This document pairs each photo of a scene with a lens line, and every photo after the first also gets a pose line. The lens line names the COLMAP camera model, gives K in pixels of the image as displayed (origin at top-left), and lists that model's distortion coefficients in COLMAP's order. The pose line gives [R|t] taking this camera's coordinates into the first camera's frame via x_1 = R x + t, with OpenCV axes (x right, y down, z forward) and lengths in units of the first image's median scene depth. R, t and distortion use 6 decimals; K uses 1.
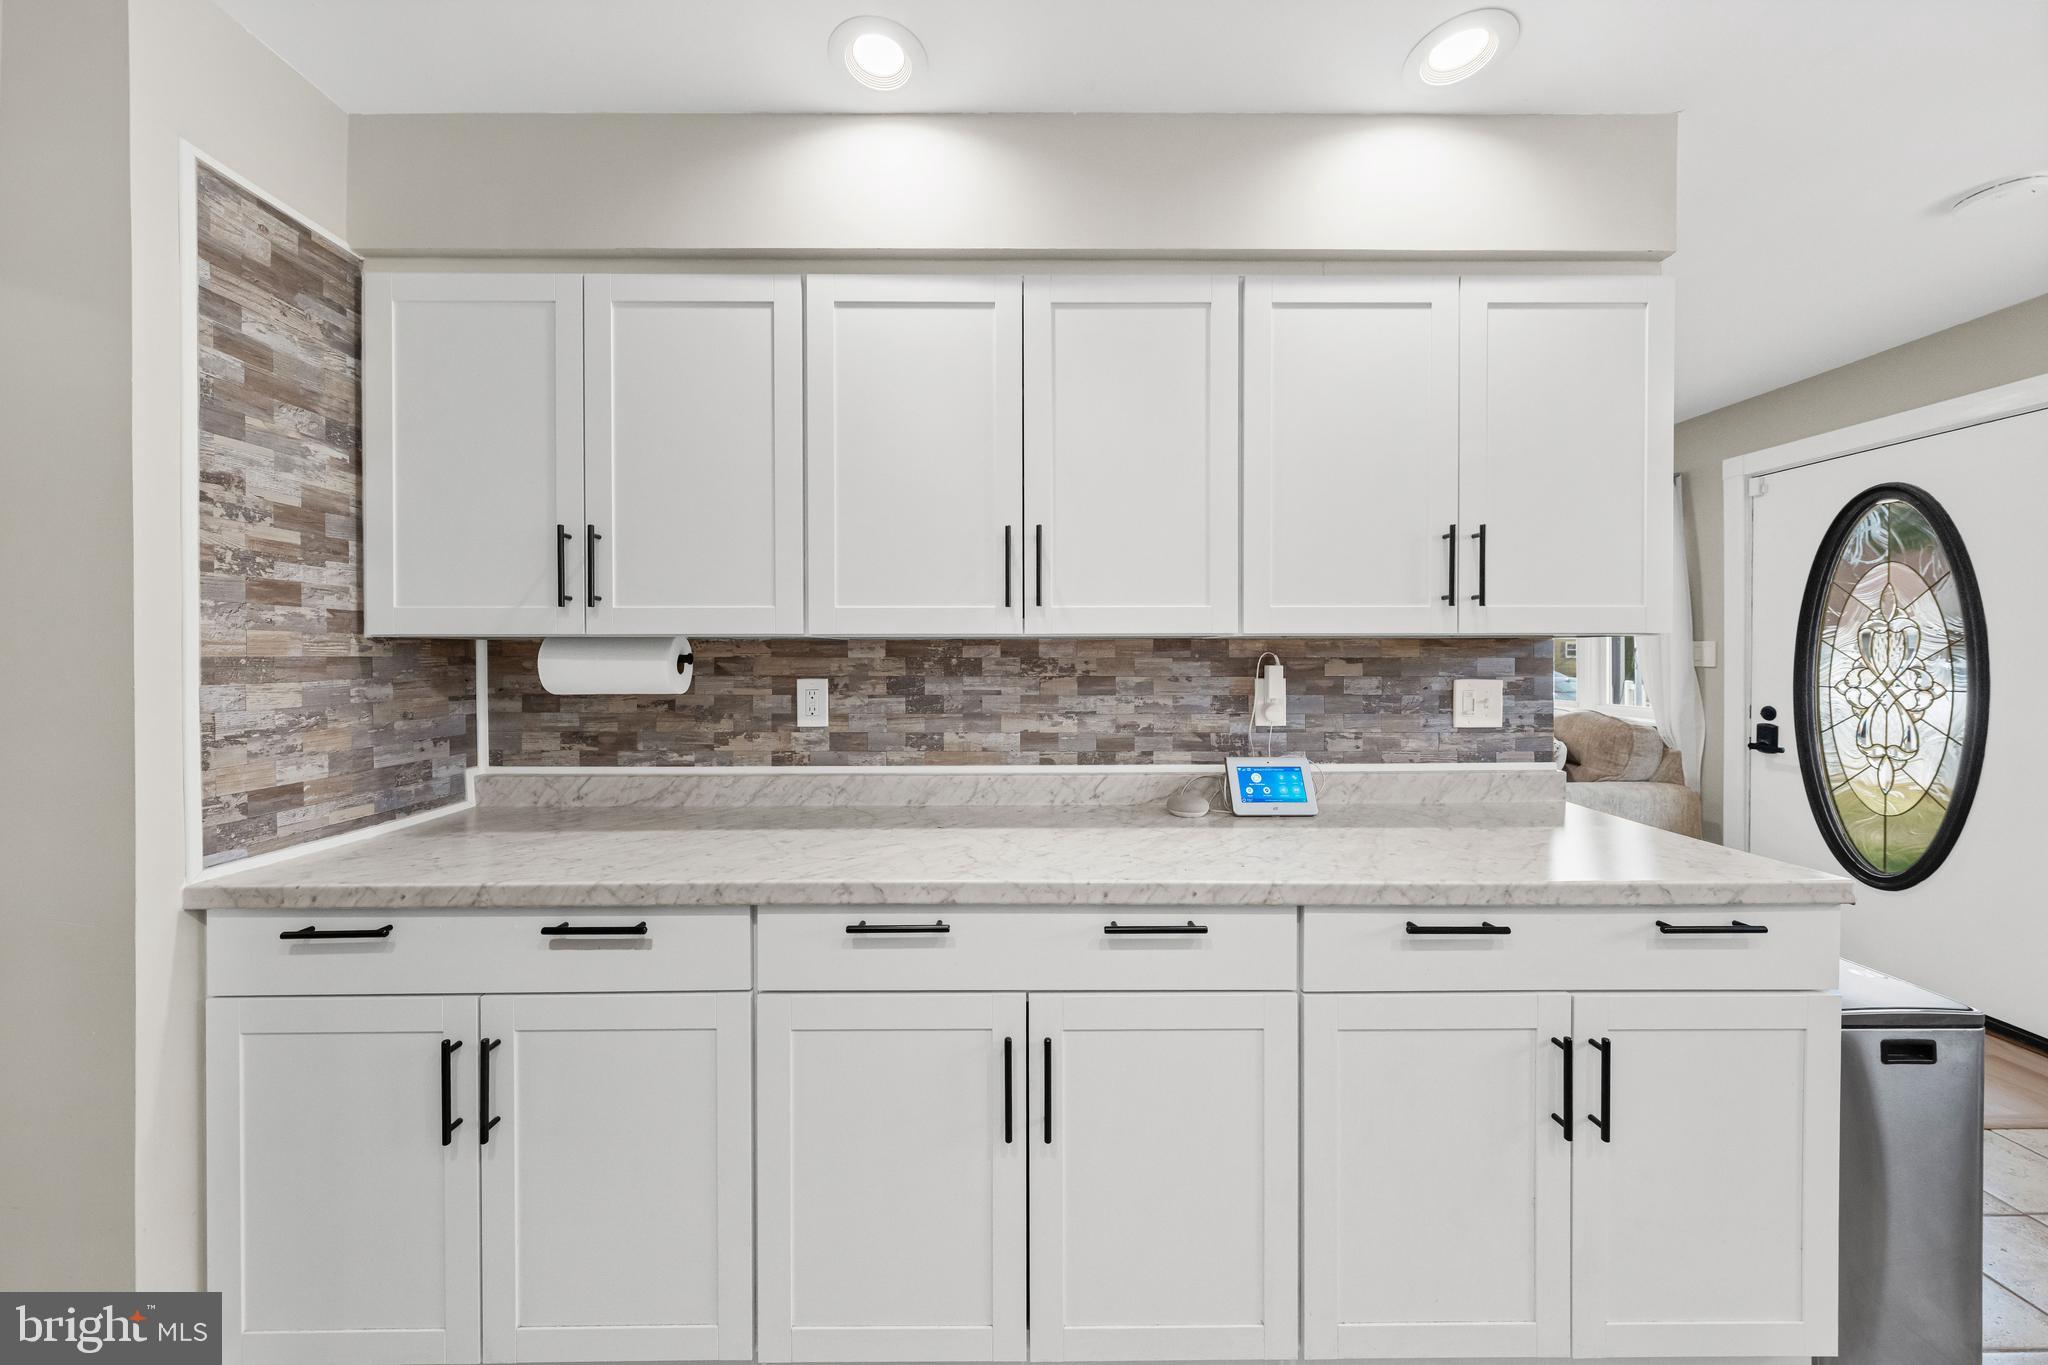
lens RADIAL K [[696.8, 0, 1020.6], [0, 696.8, 660.1], [0, 0, 1]] dist [-0.000132, -0.000067]
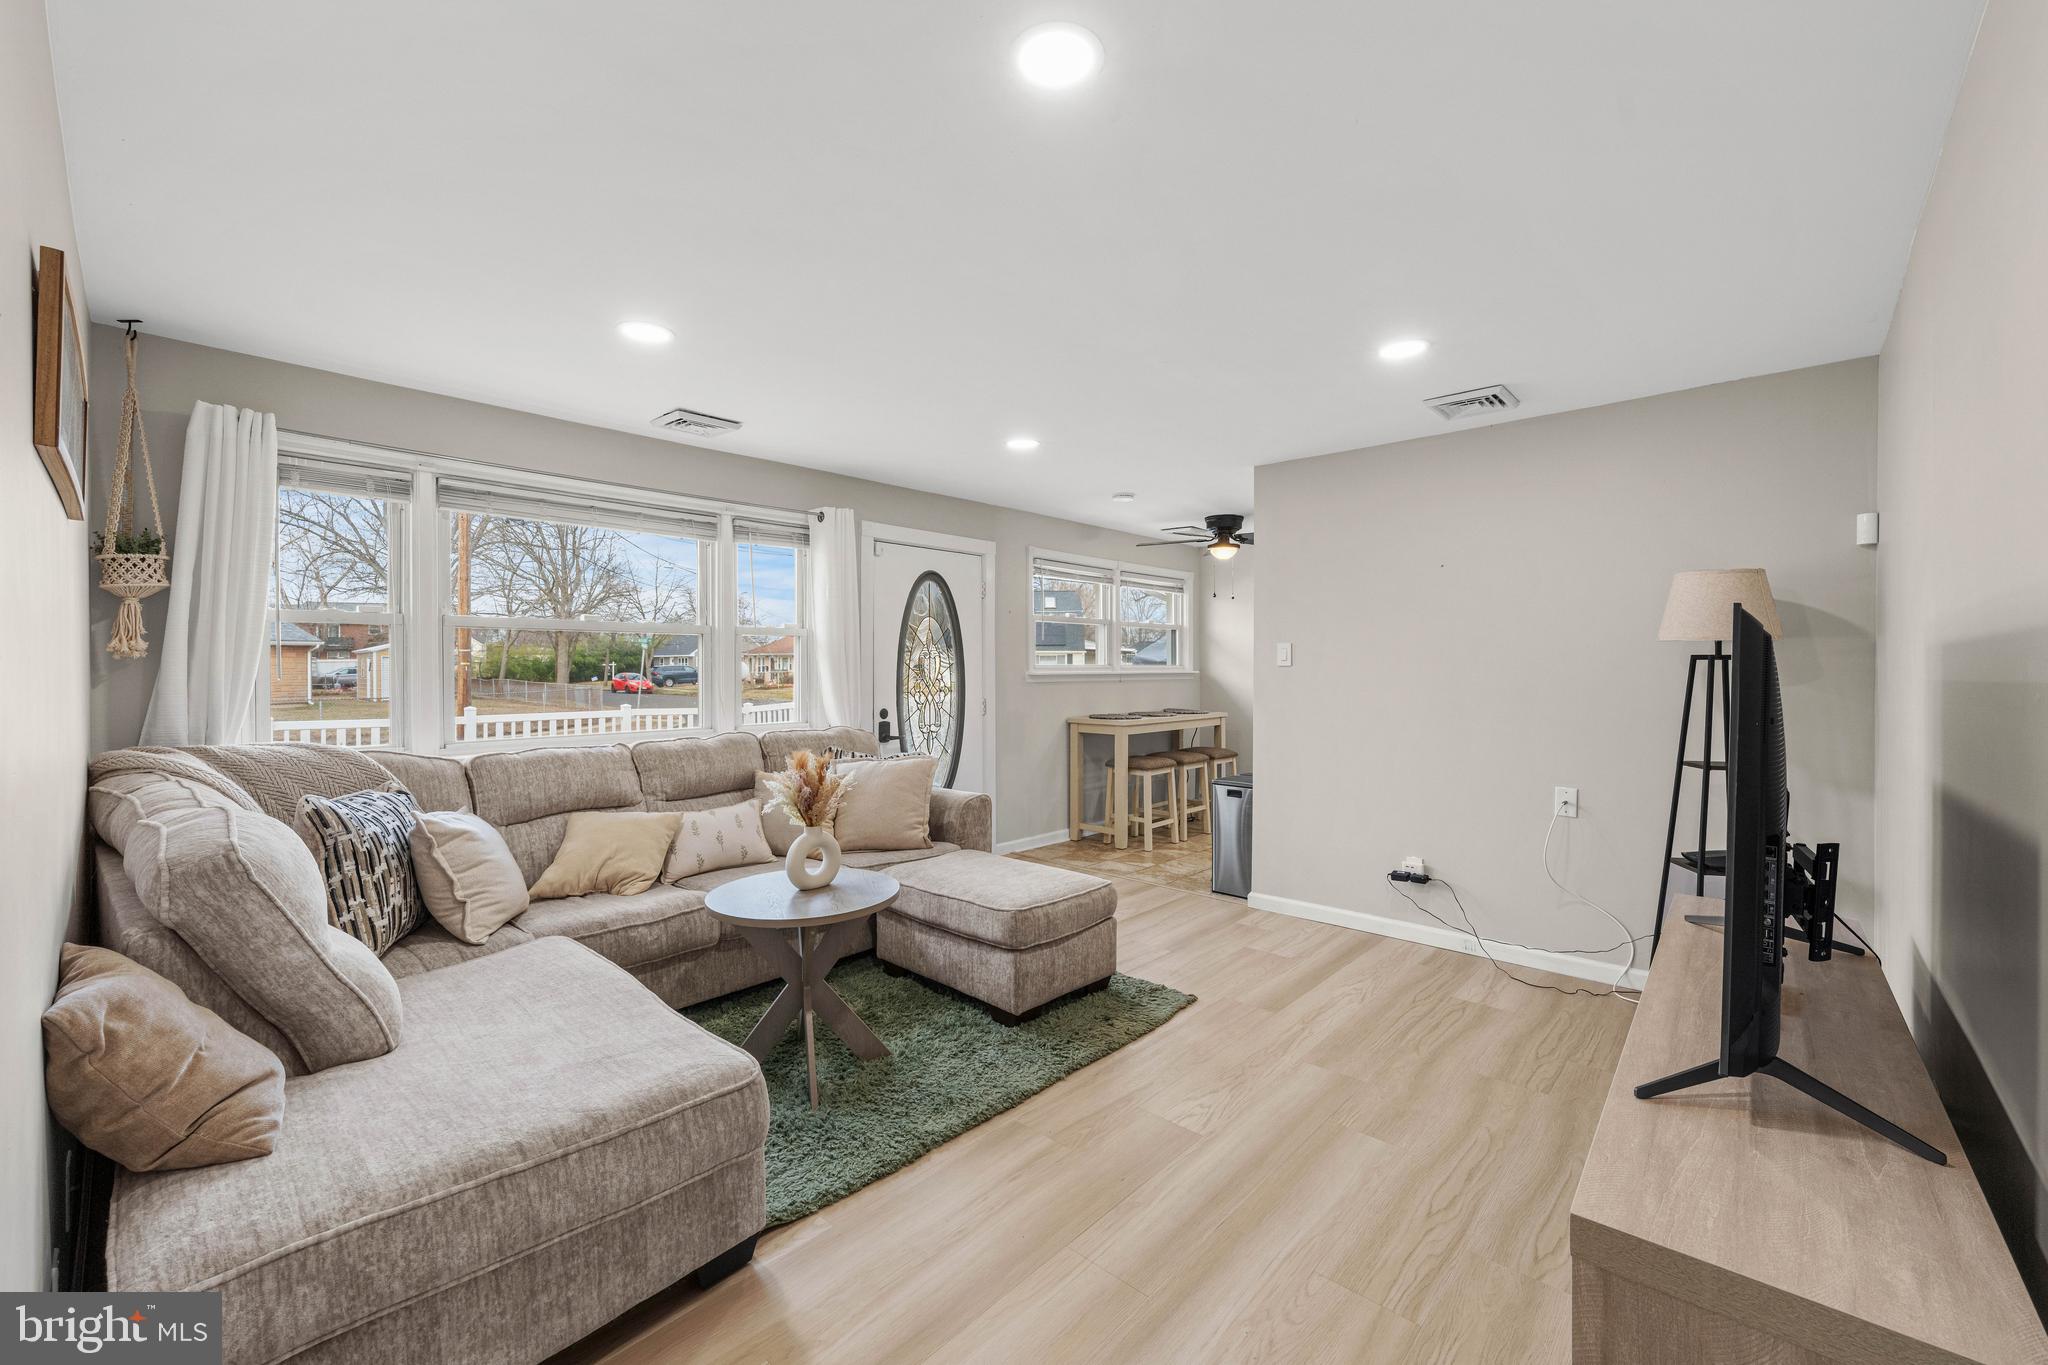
lens RADIAL K [[800.6, 0, 1022.0], [0, 800.6, 667.3], [0, 0, 1]] dist [-0.000146, 0.000136]
pose [[-0.729864, 0.002000, 0.683589, -0.366929], [0.006673, 0.999969, 0.004198, -0.035051], [-0.683560, 0.007626, -0.729855, 3.266865]]
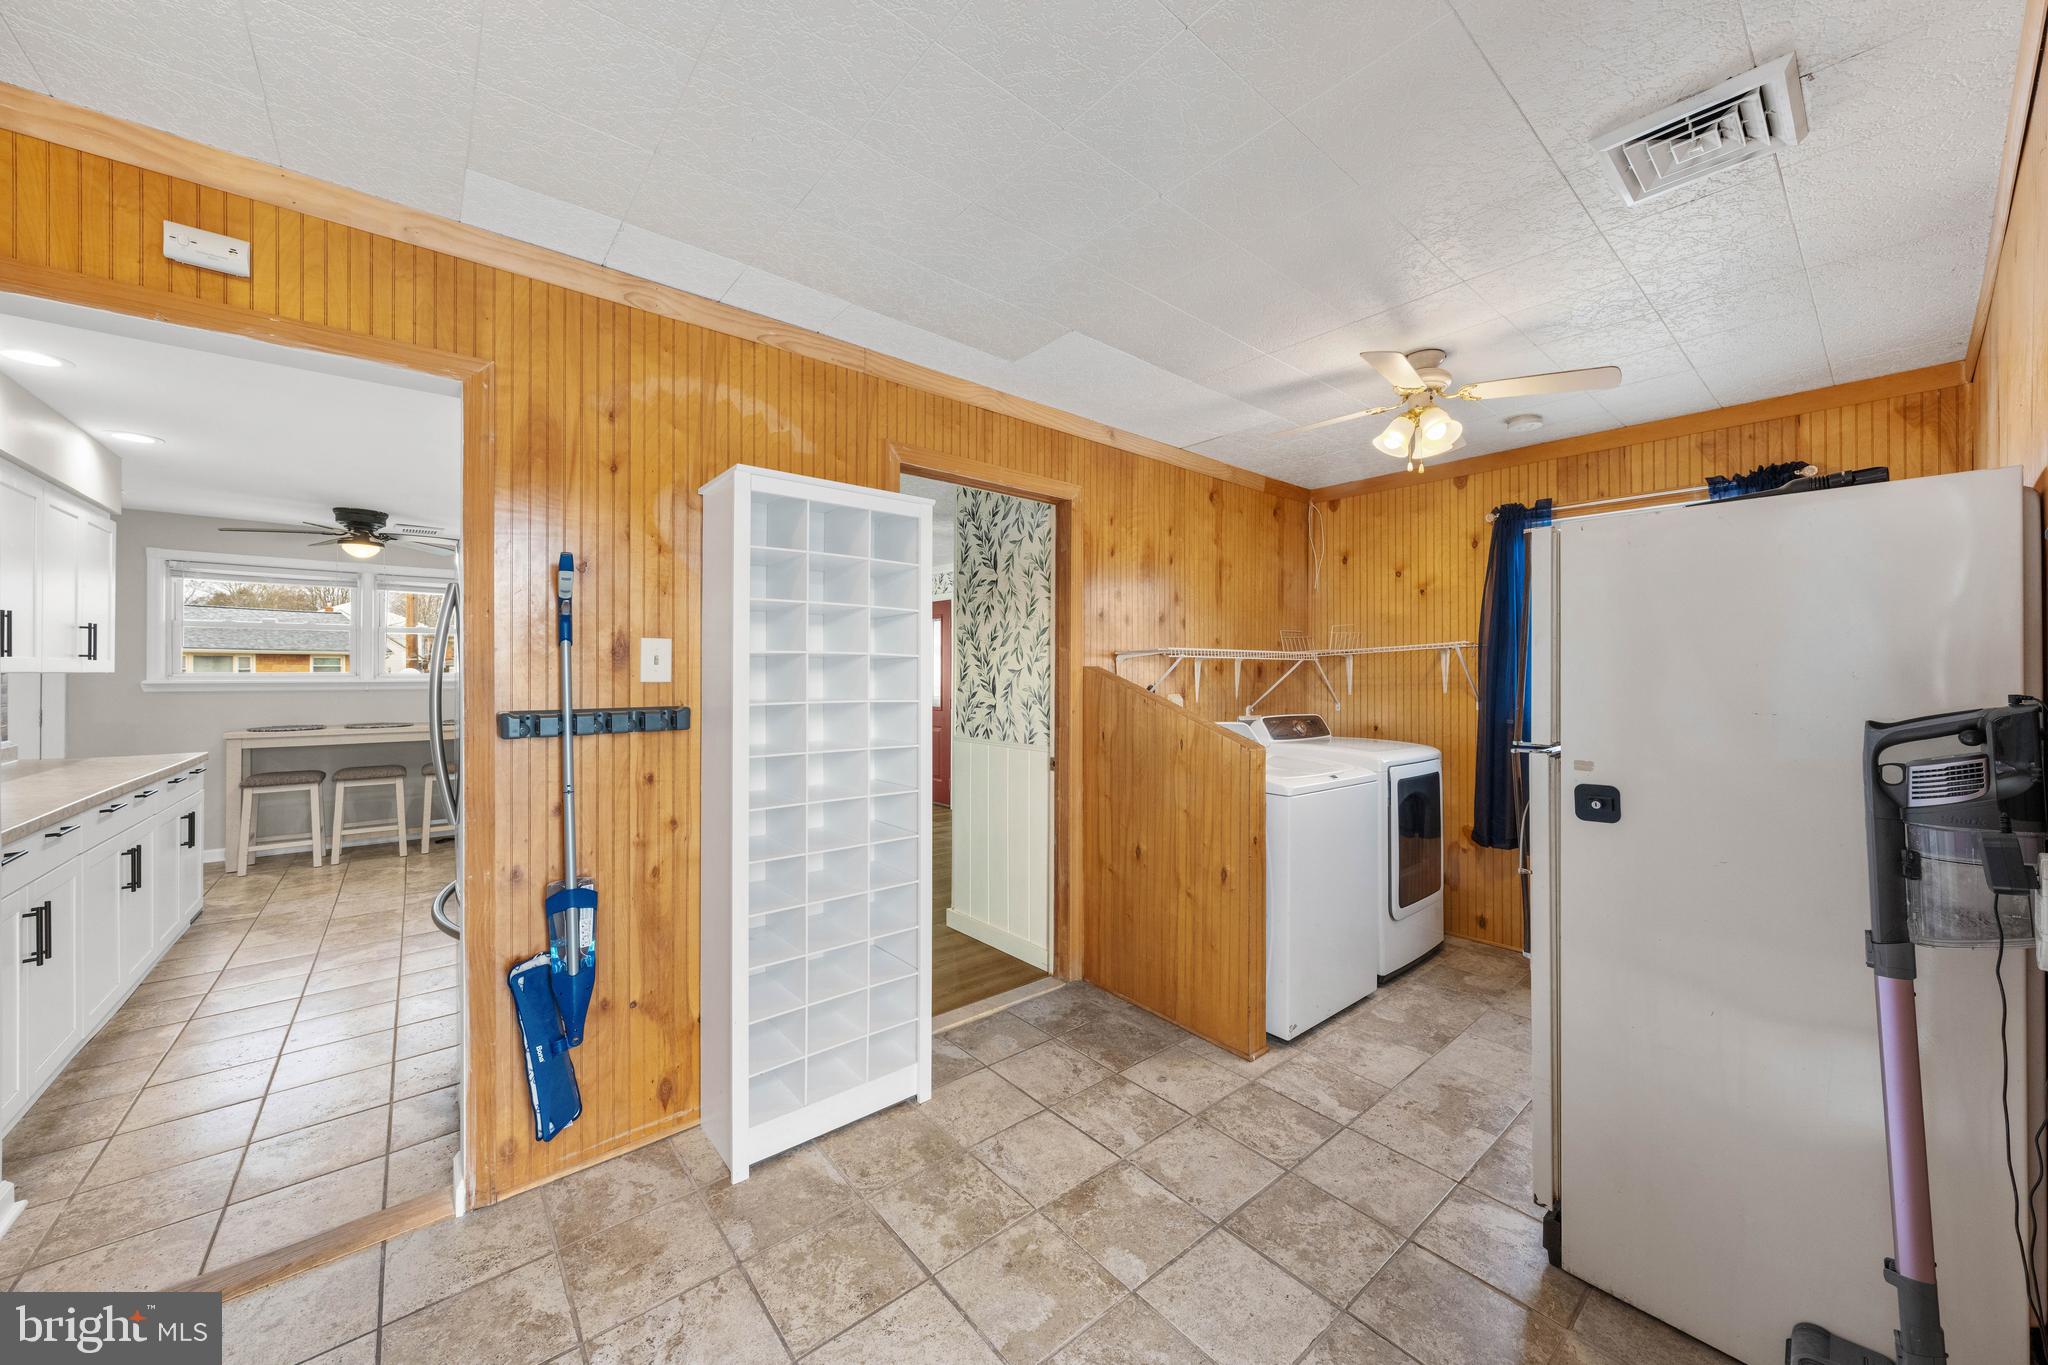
lens RADIAL K [[730.6, 0, 1022.7], [0, 730.6, 673.8], [0, 0, 1]] dist [-0.000530, -0.000133]
pose [[-0.638743, 0.000157, 0.769420, -2.428588], [0.004738, 0.999982, 0.003729, -0.023290], [-0.769405, 0.006027, -0.638732, 0.169371]]
